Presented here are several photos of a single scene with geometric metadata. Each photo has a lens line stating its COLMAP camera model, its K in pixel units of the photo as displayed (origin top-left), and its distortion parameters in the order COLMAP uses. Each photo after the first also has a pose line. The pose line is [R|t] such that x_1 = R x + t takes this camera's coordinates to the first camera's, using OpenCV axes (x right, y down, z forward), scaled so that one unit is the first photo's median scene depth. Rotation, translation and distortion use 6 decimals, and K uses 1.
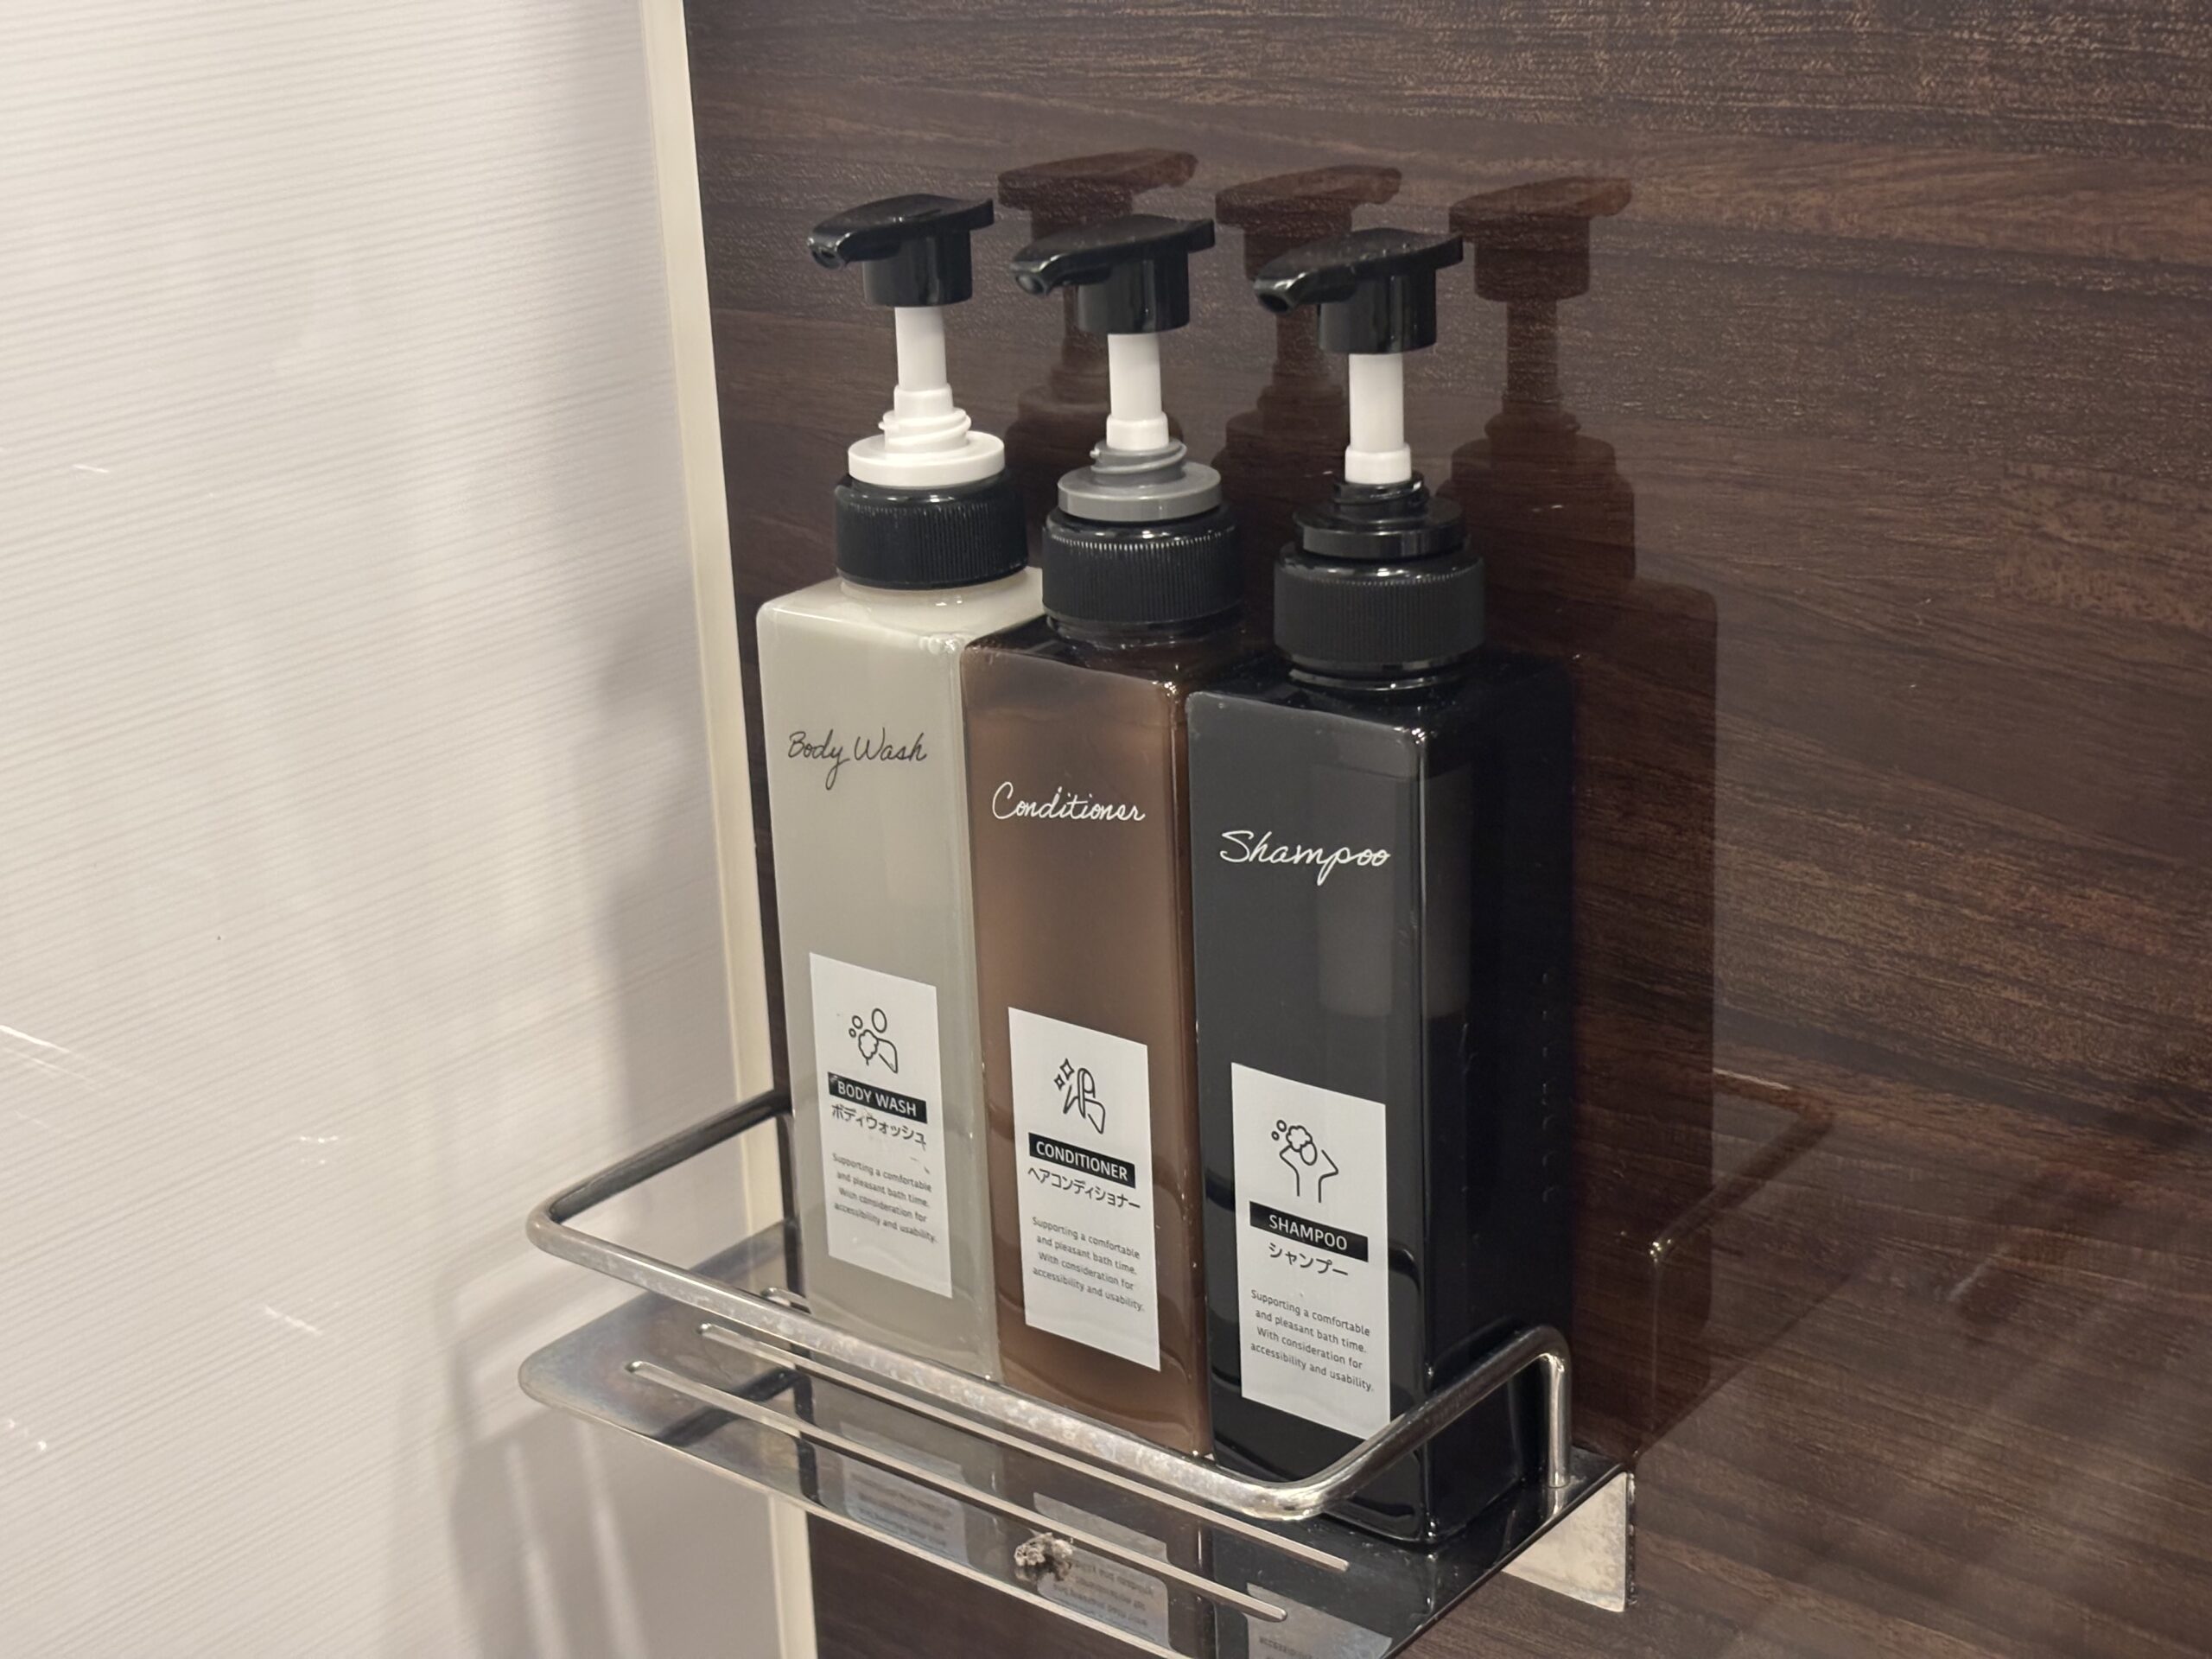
lens RADIAL K [[3371.0, 0, 1106.0], [0, 3371.0, 829.5], [0, 0, 1]] dist [0.338969, 0.004611]
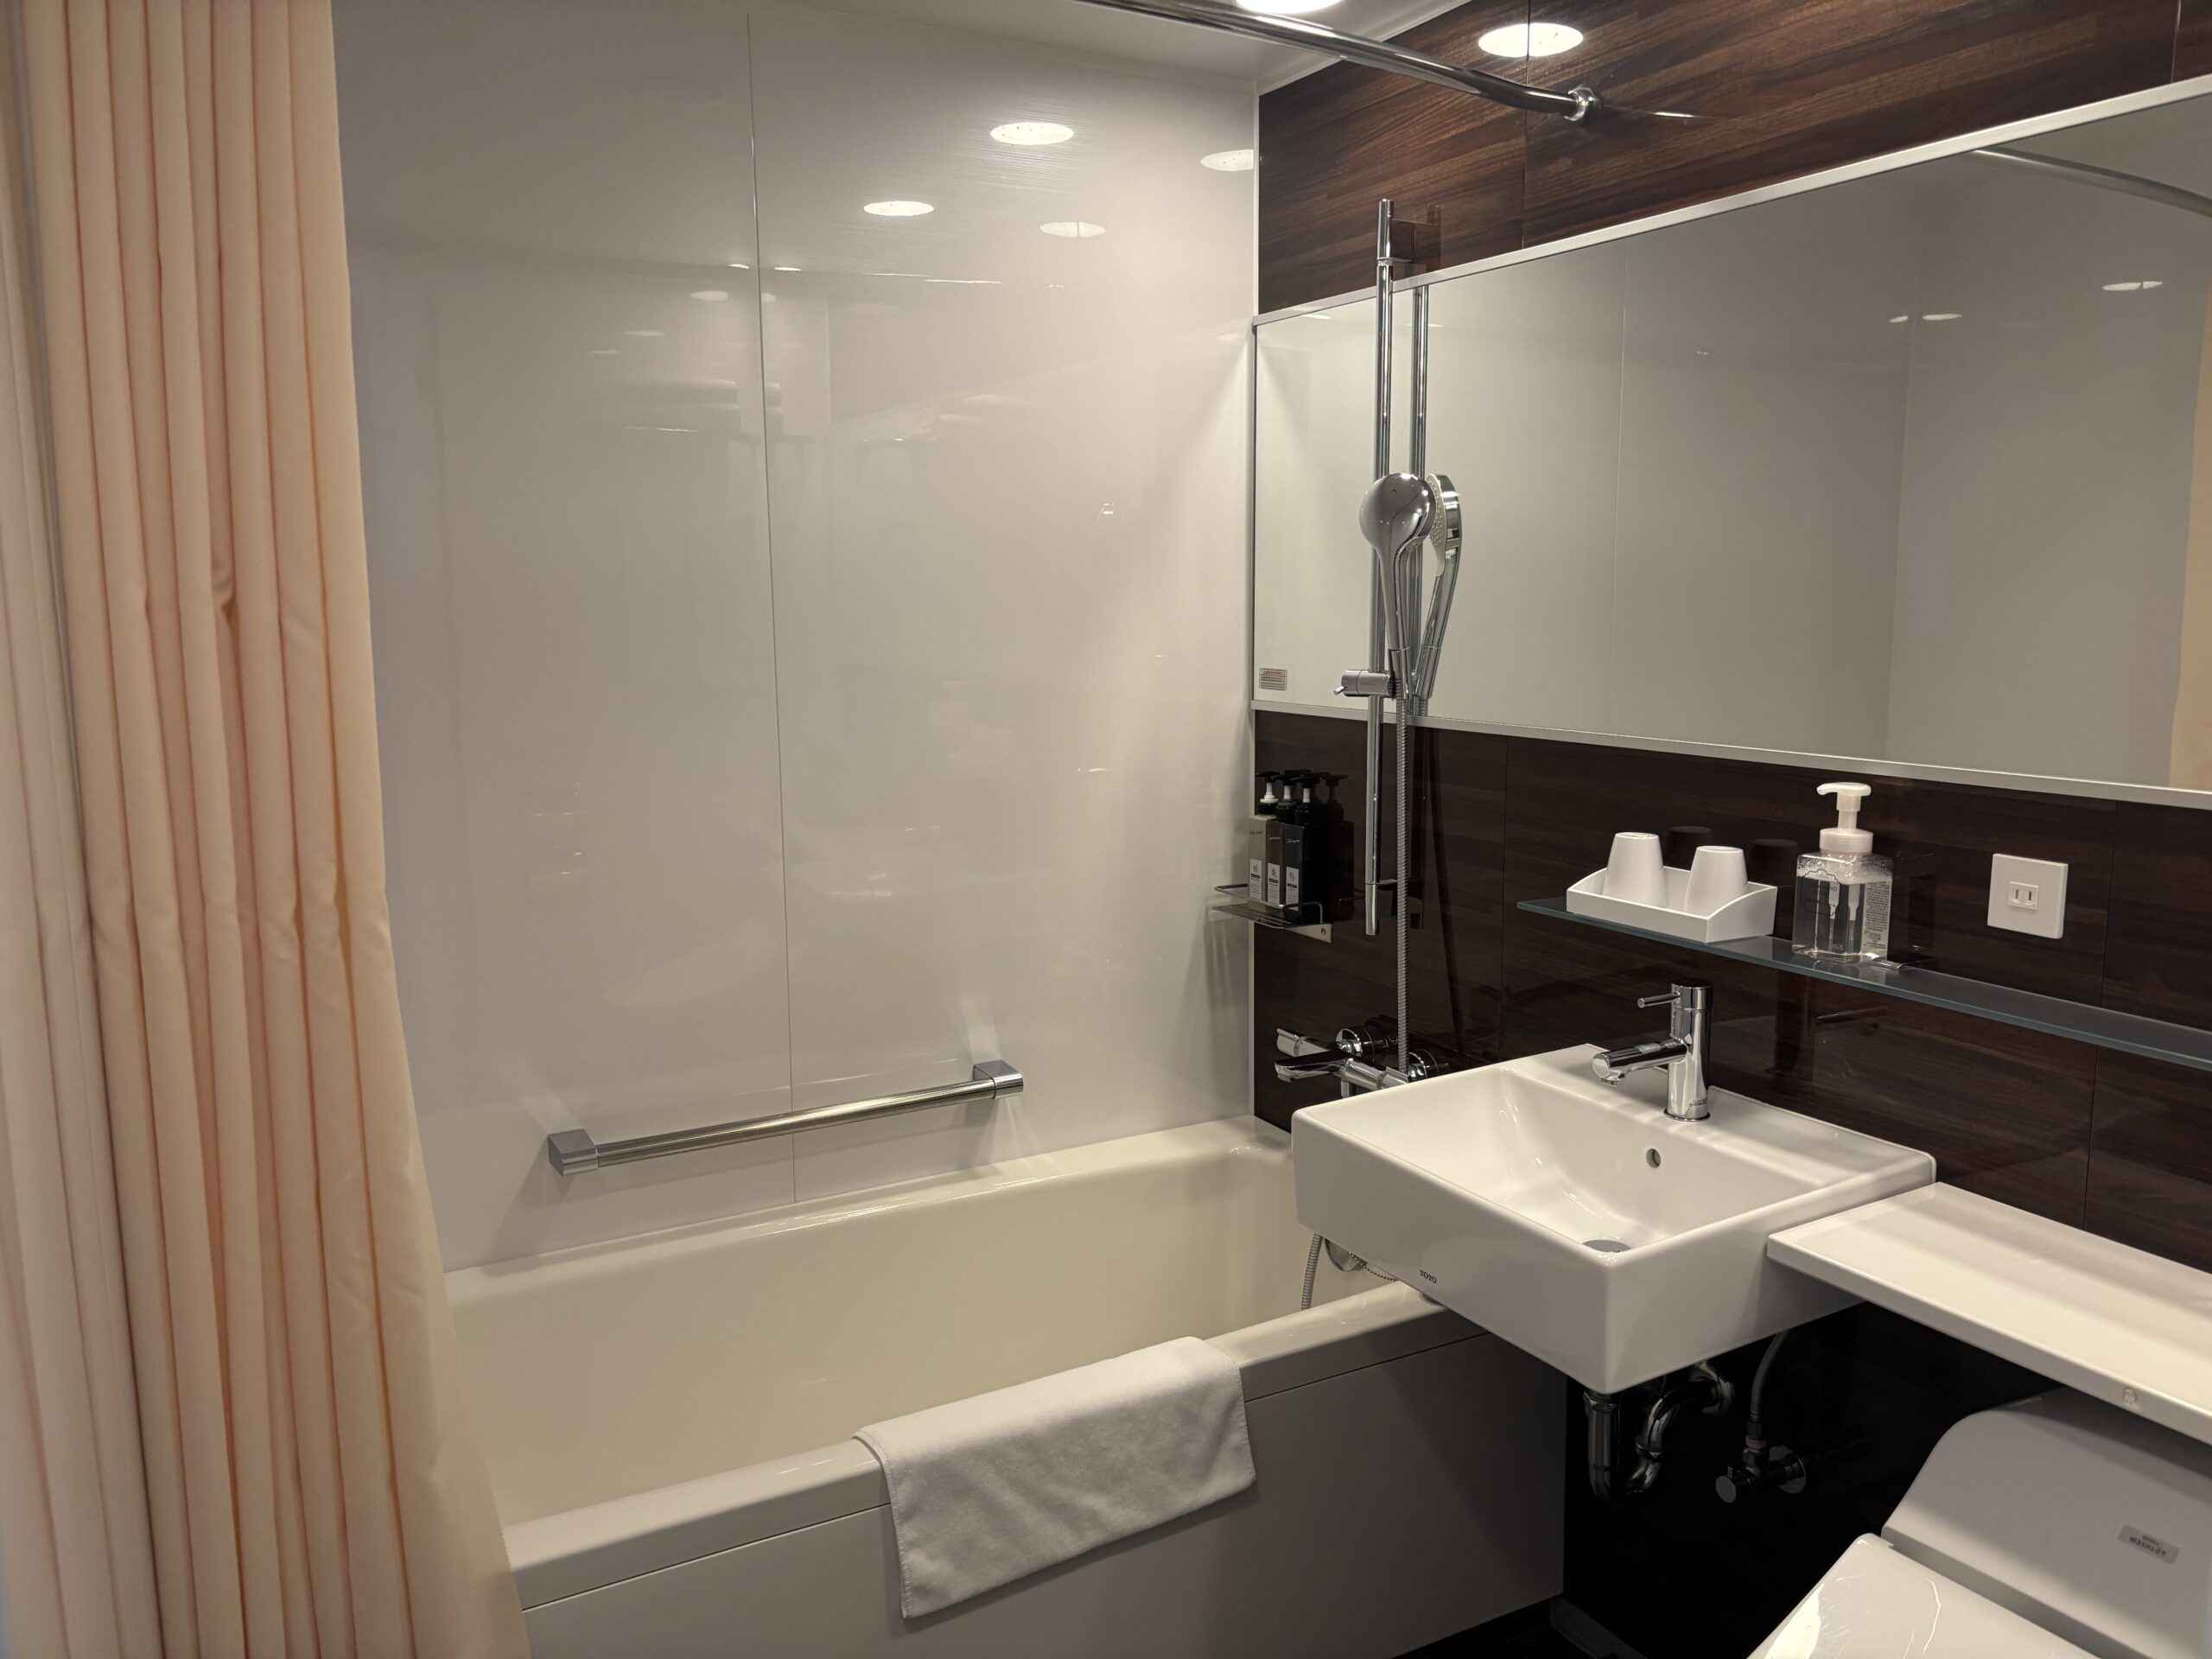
lens RADIAL K [[1636.1, 0, 1106.0], [0, 1636.1, 829.5], [0, 0, 1]] dist [-0.000042, -0.000021]
pose [[0.925597, 0.093233, -0.366847, 1.111559], [-0.156539, 0.976711, -0.146737, 0.646797], [0.344623, 0.193245, 0.918636, -2.983627]]
